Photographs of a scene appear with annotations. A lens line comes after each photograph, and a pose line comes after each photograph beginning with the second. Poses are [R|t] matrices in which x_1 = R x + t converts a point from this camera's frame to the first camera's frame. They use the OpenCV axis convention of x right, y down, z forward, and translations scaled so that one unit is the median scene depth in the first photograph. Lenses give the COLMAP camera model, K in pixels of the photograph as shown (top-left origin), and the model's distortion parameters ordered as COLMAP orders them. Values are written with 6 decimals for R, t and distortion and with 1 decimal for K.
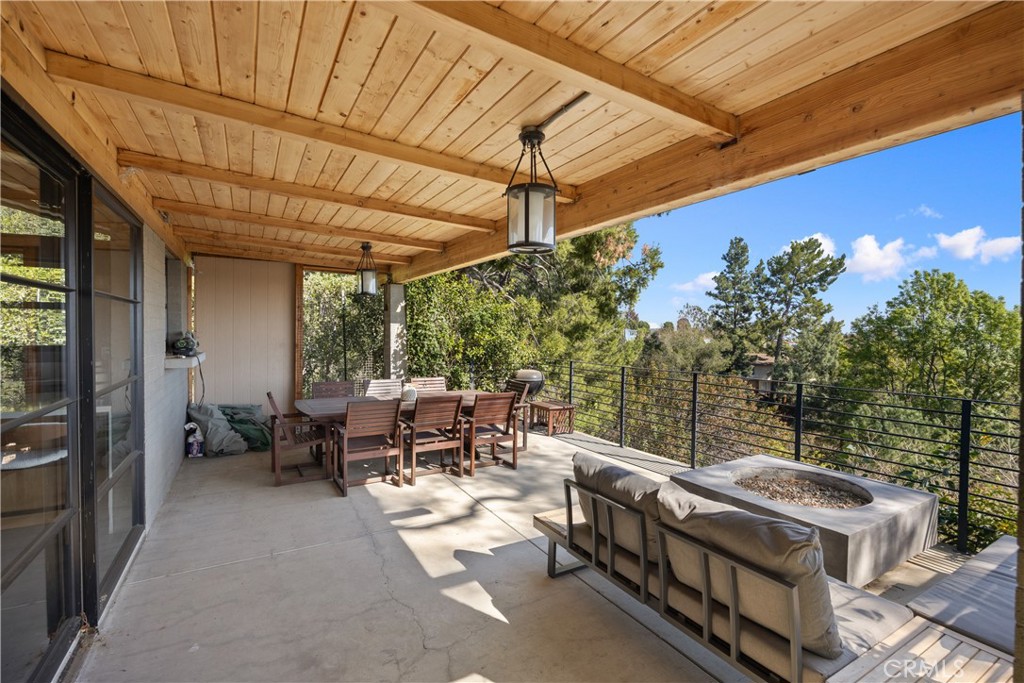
lens RADIAL K [[475.3, 0, 512.0], [0, 475.3, 341.5], [0, 0, 1]] dist [-0.001316, -0.000212]
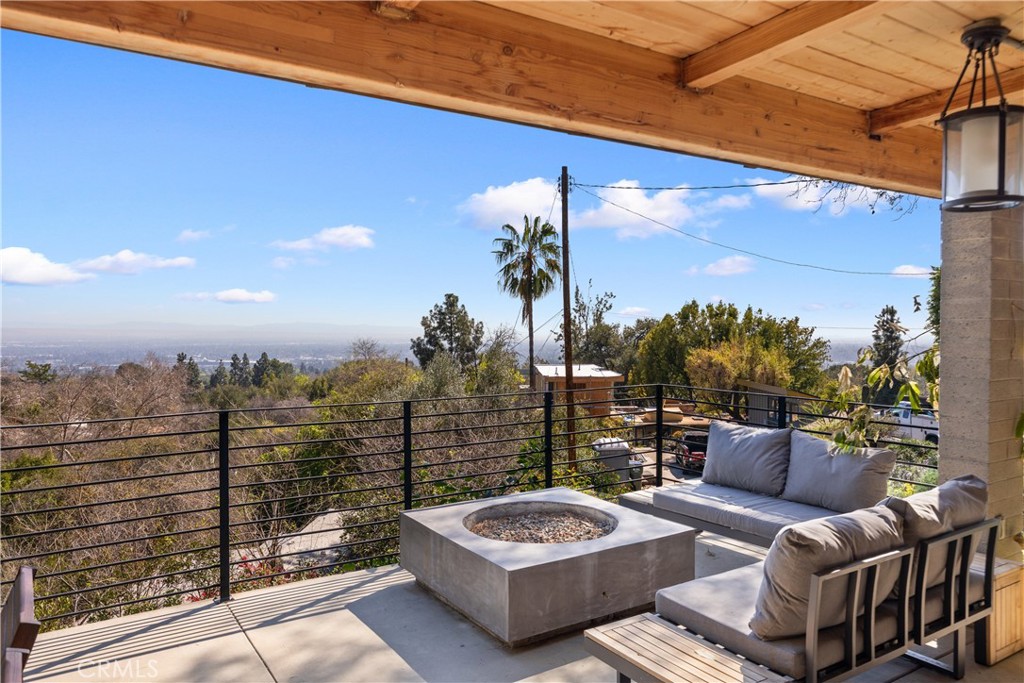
lens RADIAL K [[715.7, 0, 511.5], [0, 715.7, 335.6], [0, 0, 1]] dist [-0.000301, 0.004963]
pose [[-0.056561, -0.015220, 0.998283, -0.049187], [0.023115, 0.999596, 0.016549, -0.002455], [-0.998132, 0.024011, -0.056187, 0.091947]]
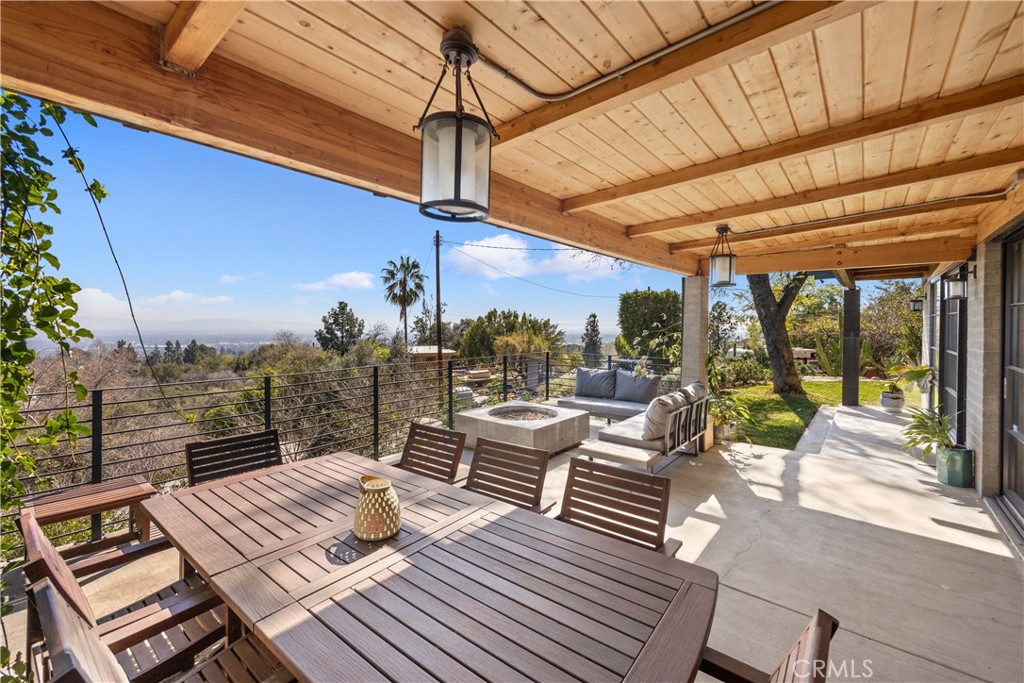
lens RADIAL K [[432.6, 0, 511.2], [0, 432.6, 326.9], [0, 0, 1]] dist [0.009976, -0.000157]
pose [[-0.359528, -0.012137, 0.933056, -0.068629], [0.013799, 0.999737, 0.018321, -0.003482], [-0.933032, 0.019462, -0.359266, 0.127355]]
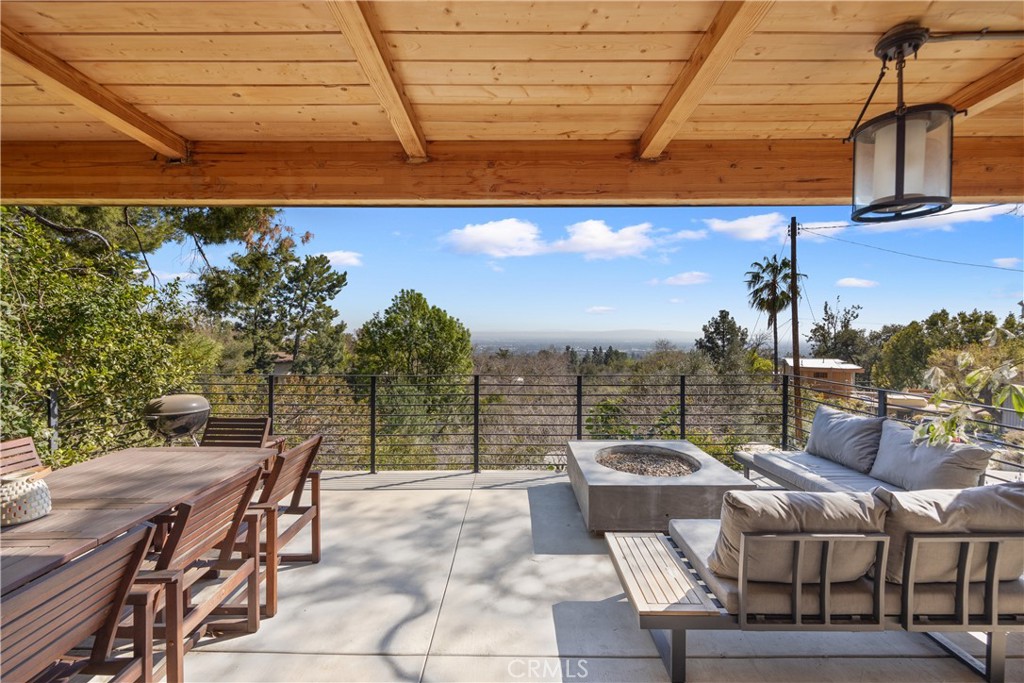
lens RADIAL K [[411.4, 0, 512.0], [0, 411.4, 336.9], [0, 0, 1]] dist [0.003601, 0.000081]
pose [[0.498531, -0.014340, 0.866753, -0.039570], [0.022676, 0.999737, 0.003497, -0.001733], [-0.866575, 0.017911, 0.498725, 0.063693]]
